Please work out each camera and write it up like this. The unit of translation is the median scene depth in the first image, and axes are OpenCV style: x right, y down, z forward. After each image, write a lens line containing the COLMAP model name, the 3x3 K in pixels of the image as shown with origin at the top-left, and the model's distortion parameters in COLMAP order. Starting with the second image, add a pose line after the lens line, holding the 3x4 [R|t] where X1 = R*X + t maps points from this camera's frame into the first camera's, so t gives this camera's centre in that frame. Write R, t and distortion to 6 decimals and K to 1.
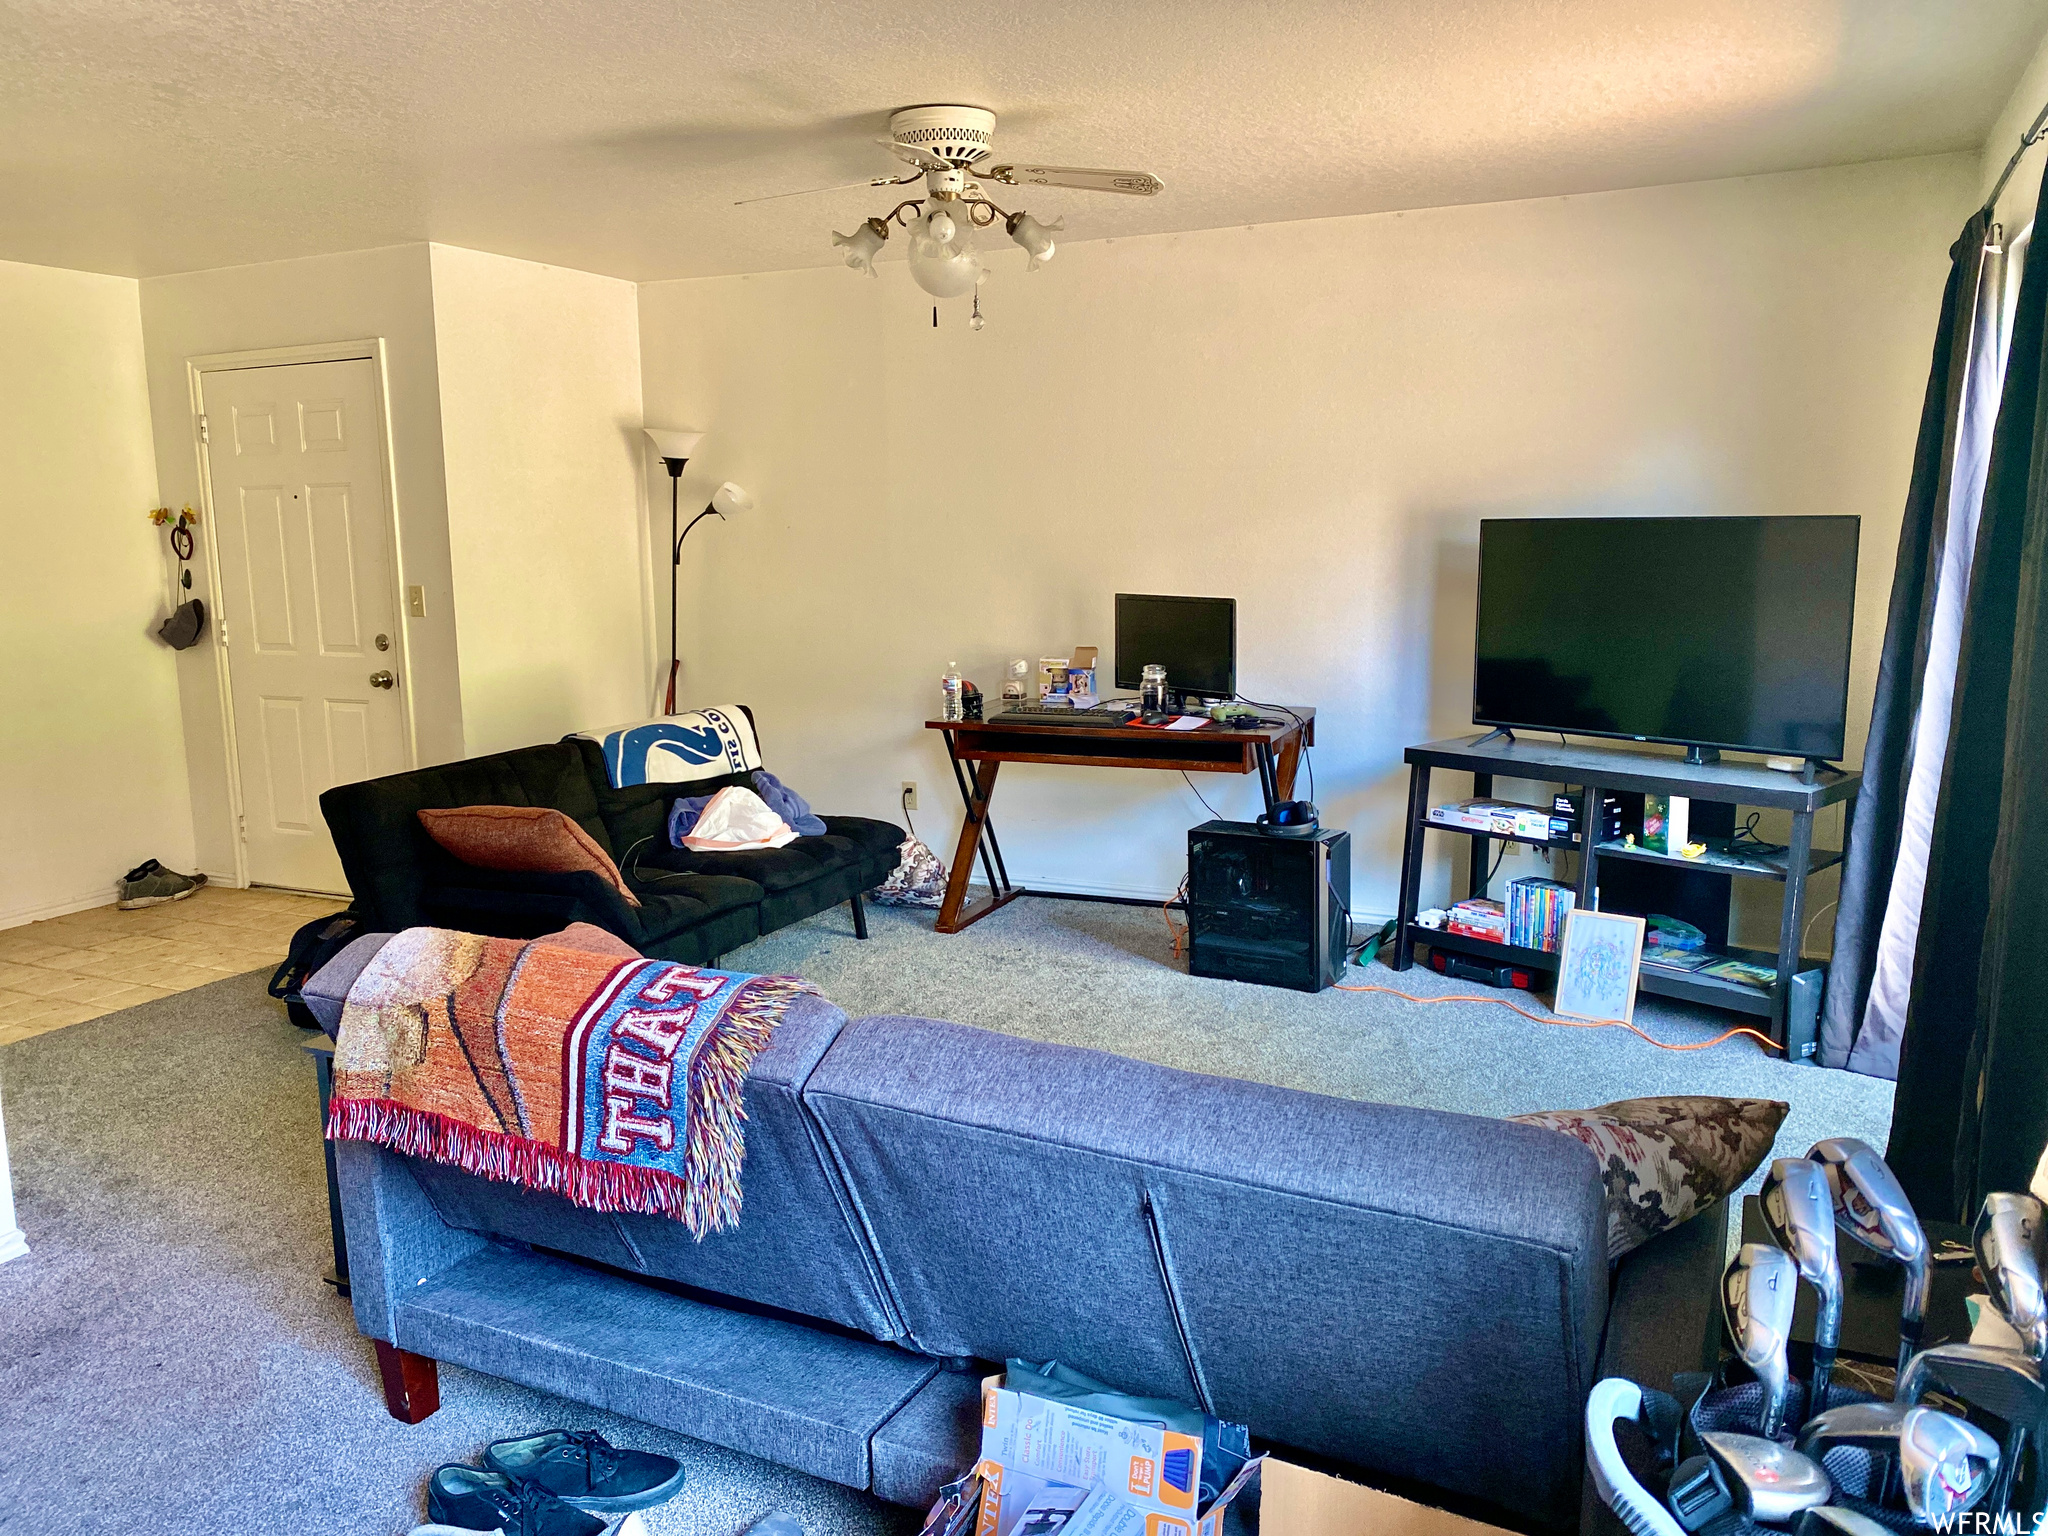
lens RADIAL K [[1548.3, 0, 1026.0], [0, 1548.3, 774.6], [0, 0, 1]] dist [0.063257, -0.004263]
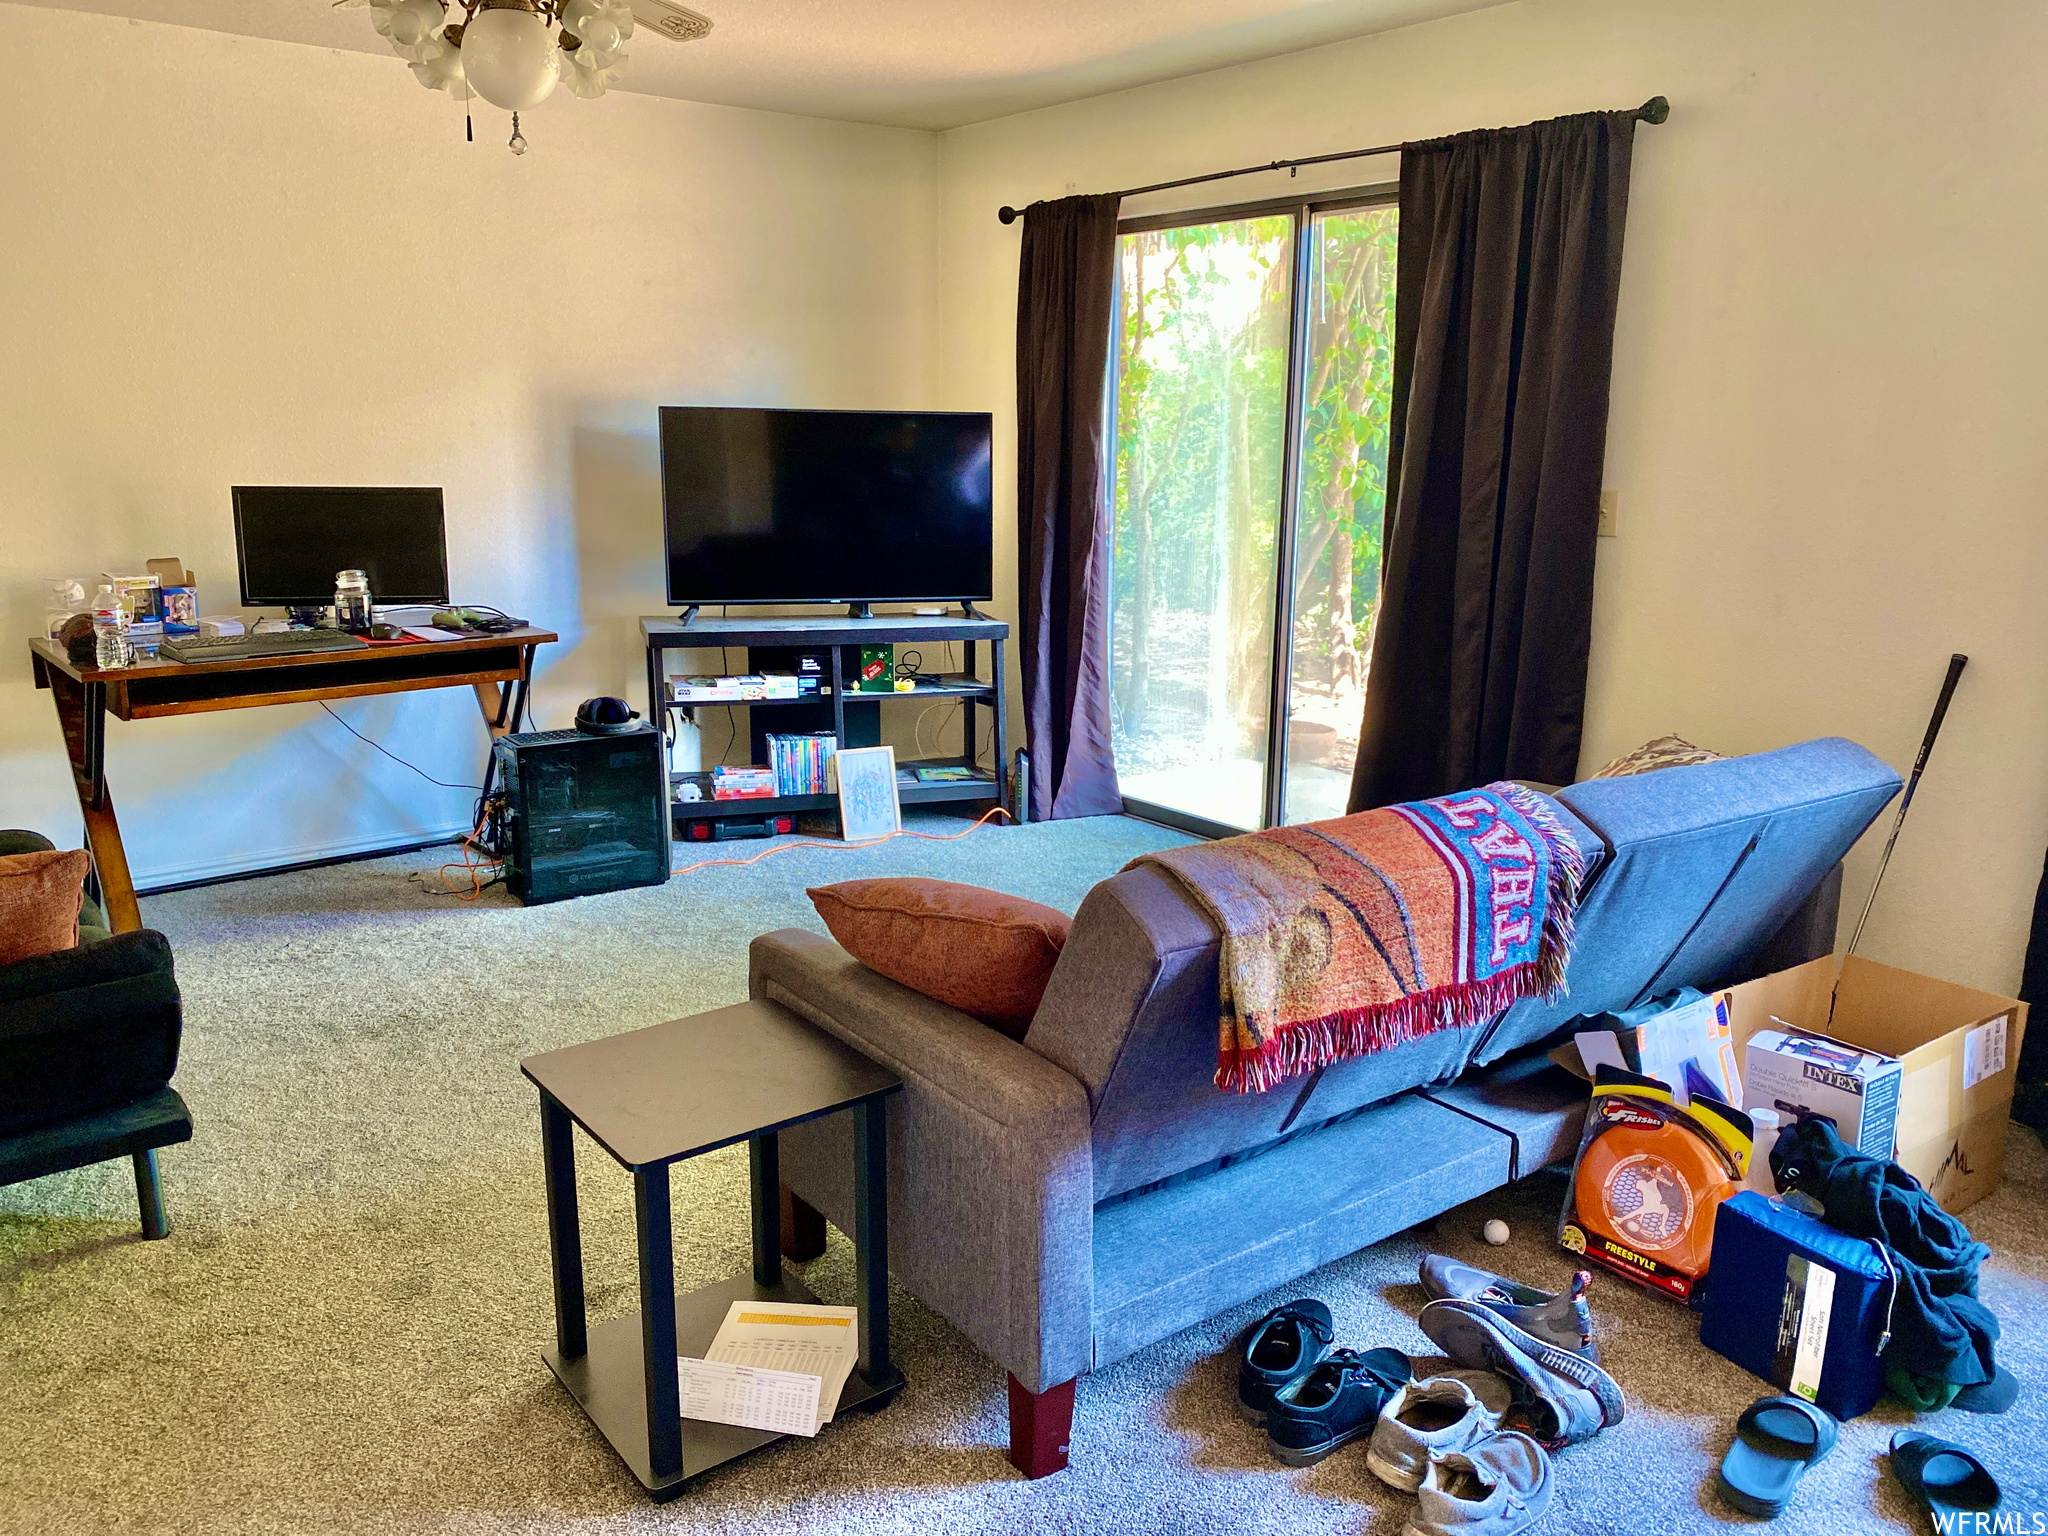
lens RADIAL K [[1548.3, 0, 1030.0], [0, 1548.3, 769.8], [0, 0, 1]] dist [0.063257, -0.004263]
pose [[0.438549, -0.179431, 0.880613, -0.606155], [0.129193, 0.982276, 0.135807, -0.038557], [-0.889373, 0.054211, 0.453957, 0.349754]]
